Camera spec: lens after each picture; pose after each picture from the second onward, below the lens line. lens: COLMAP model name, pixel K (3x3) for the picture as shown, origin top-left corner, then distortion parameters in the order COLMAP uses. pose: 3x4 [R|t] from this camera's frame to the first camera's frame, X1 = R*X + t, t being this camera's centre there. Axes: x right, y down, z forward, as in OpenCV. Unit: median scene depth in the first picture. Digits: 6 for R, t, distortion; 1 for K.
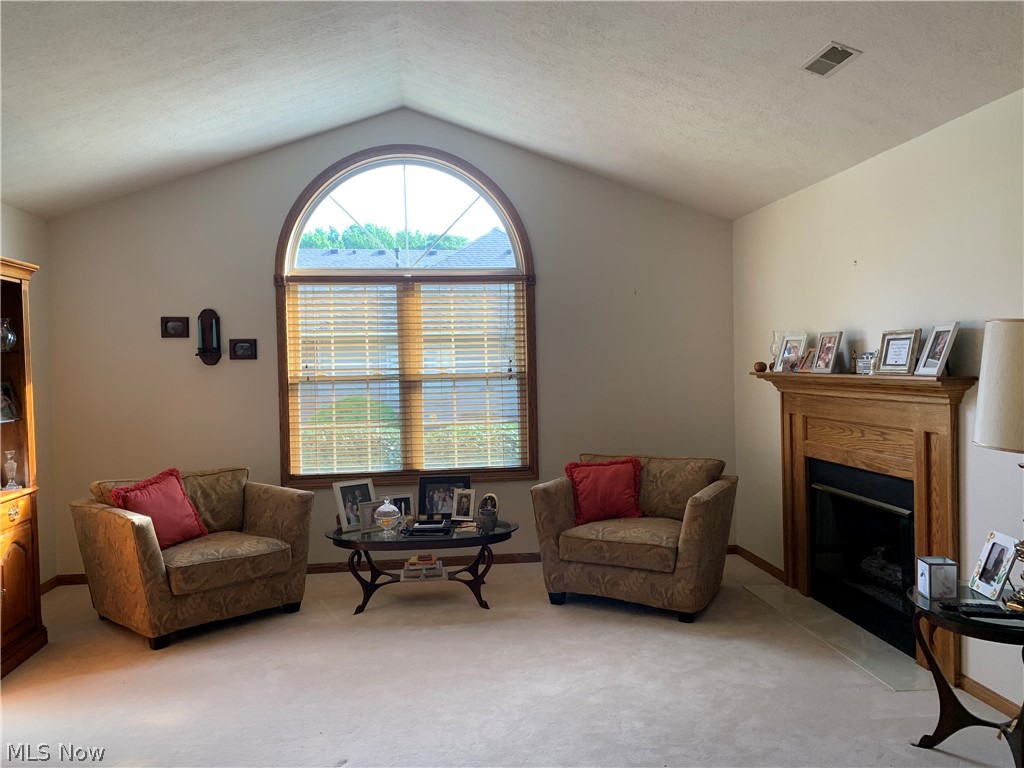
lens RADIAL K [[790.6, 0, 512.0], [0, 790.6, 384.0], [0, 0, 1]] dist [0.257689, -0.319280]
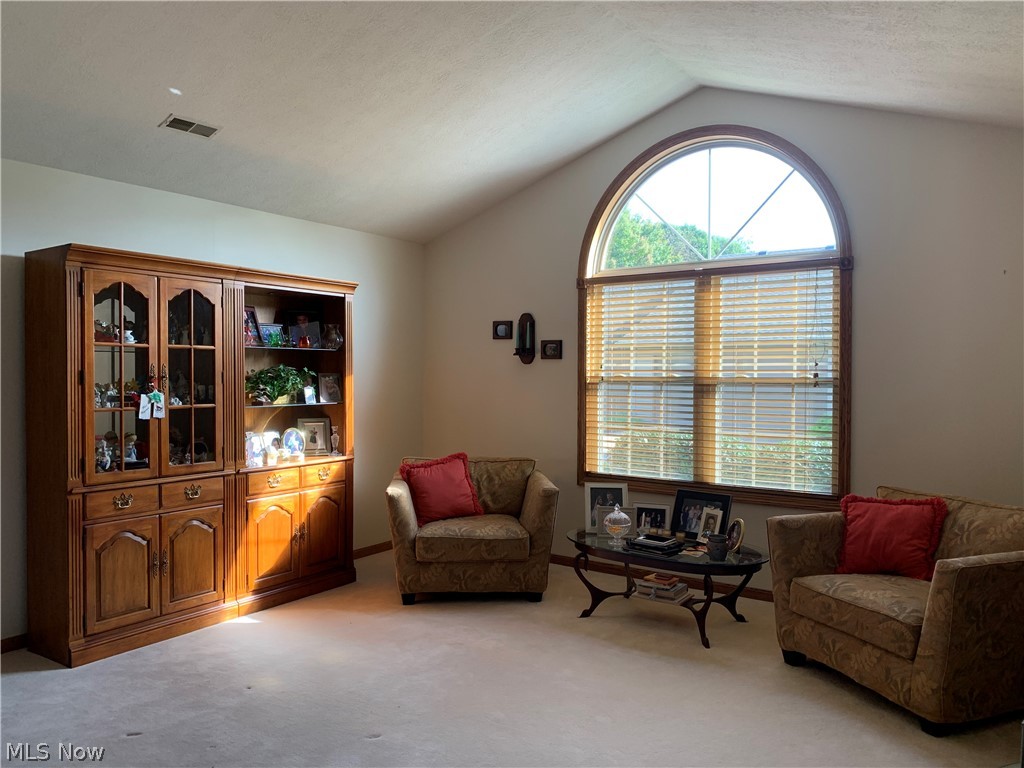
lens RADIAL K [[794.2, 0, 512.0], [0, 794.2, 384.0], [0, 0, 1]] dist [0.141778, -0.098688]
pose [[0.772472, 0.032832, -0.634199, 0.327728], [-0.035979, 0.999321, 0.007911, -0.004252], [0.634029, 0.016707, 0.773129, 0.172825]]
